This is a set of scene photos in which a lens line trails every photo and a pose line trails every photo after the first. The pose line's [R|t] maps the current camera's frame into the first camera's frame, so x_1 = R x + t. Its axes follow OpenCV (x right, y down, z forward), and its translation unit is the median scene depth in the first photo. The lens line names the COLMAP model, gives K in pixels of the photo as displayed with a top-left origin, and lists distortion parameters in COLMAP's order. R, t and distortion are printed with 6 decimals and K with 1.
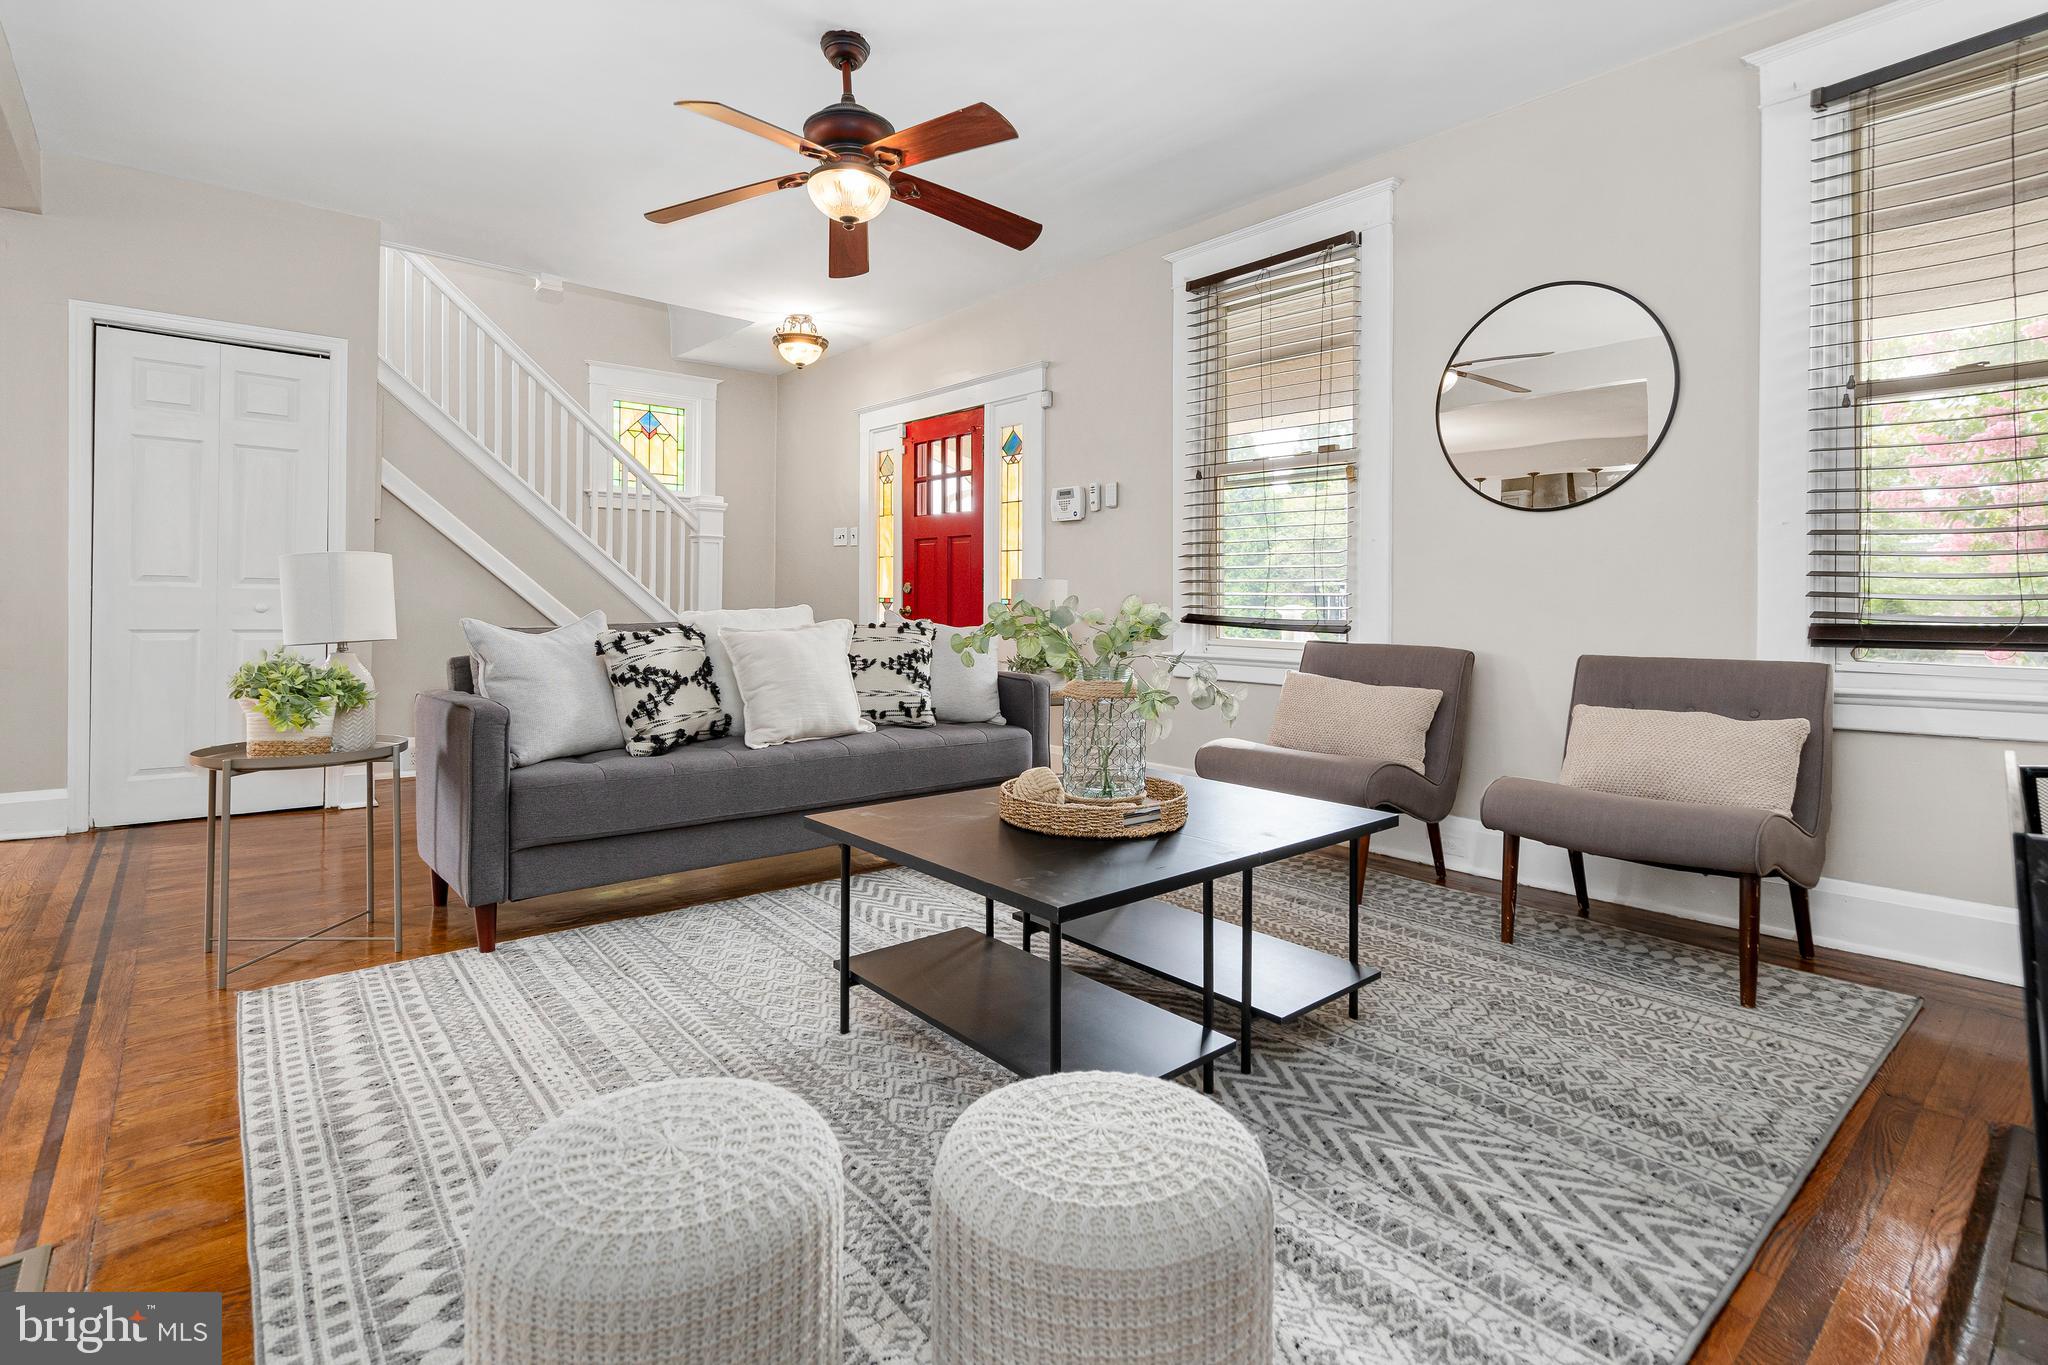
lens RADIAL K [[952.0, 0, 1031.6], [0, 952.0, 588.8], [0, 0, 1]] dist [-0.000972, 0.002657]
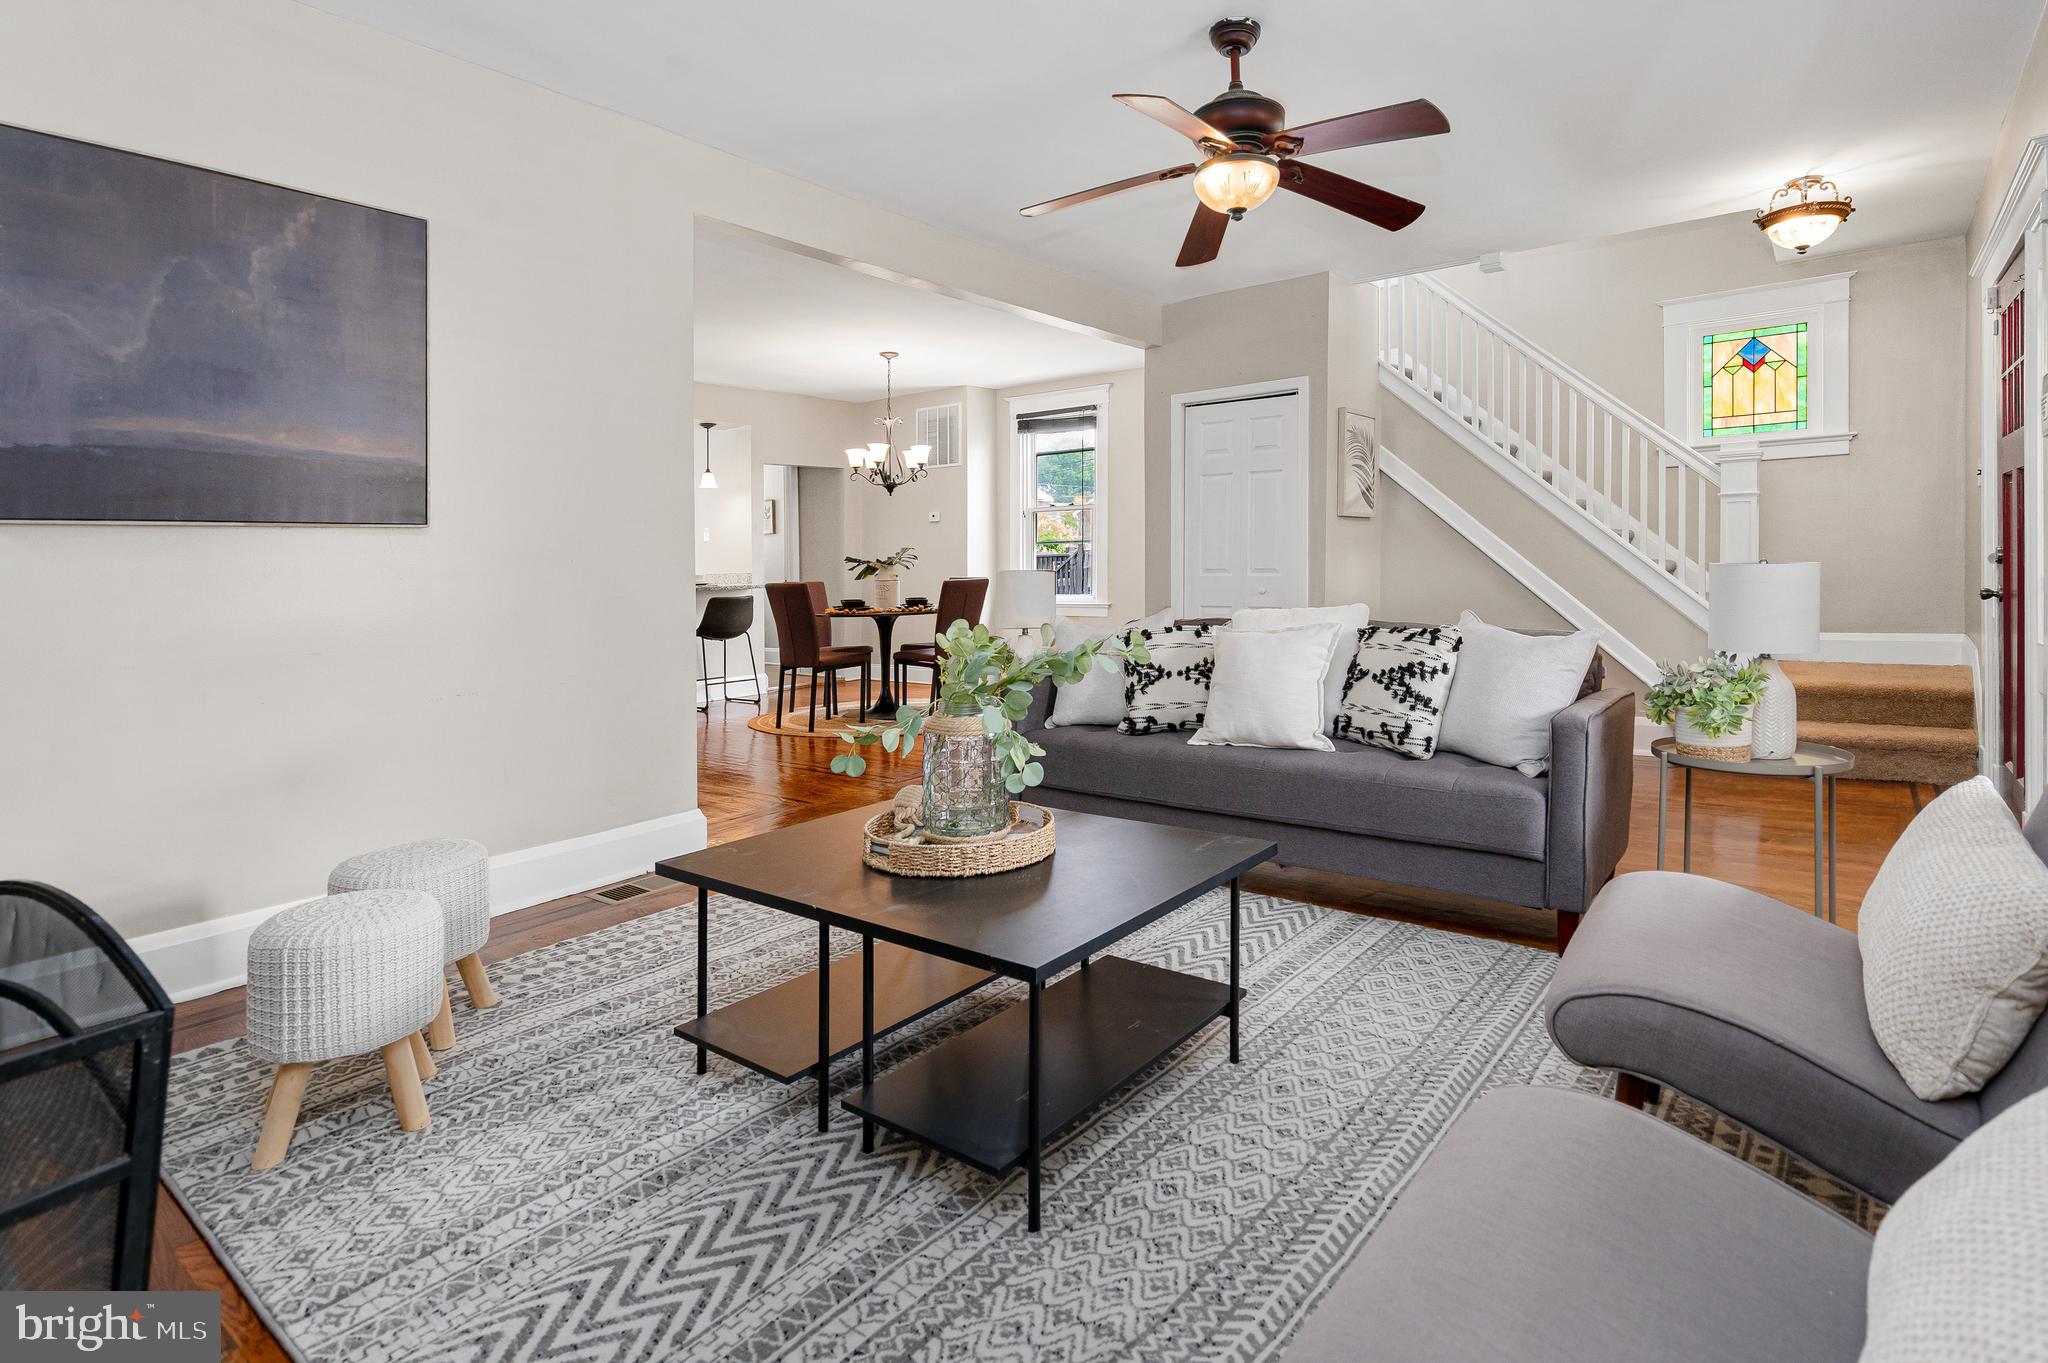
lens RADIAL K [[952.0, 0, 1017.2], [0, 952.0, 570.8], [0, 0, 1]] dist [-0.000972, 0.002657]
pose [[0.237447, -0.012388, -0.971321, 0.602009], [0.039314, 0.999222, -0.003133, -0.026039], [0.970605, -0.037443, 0.237749, 0.483512]]
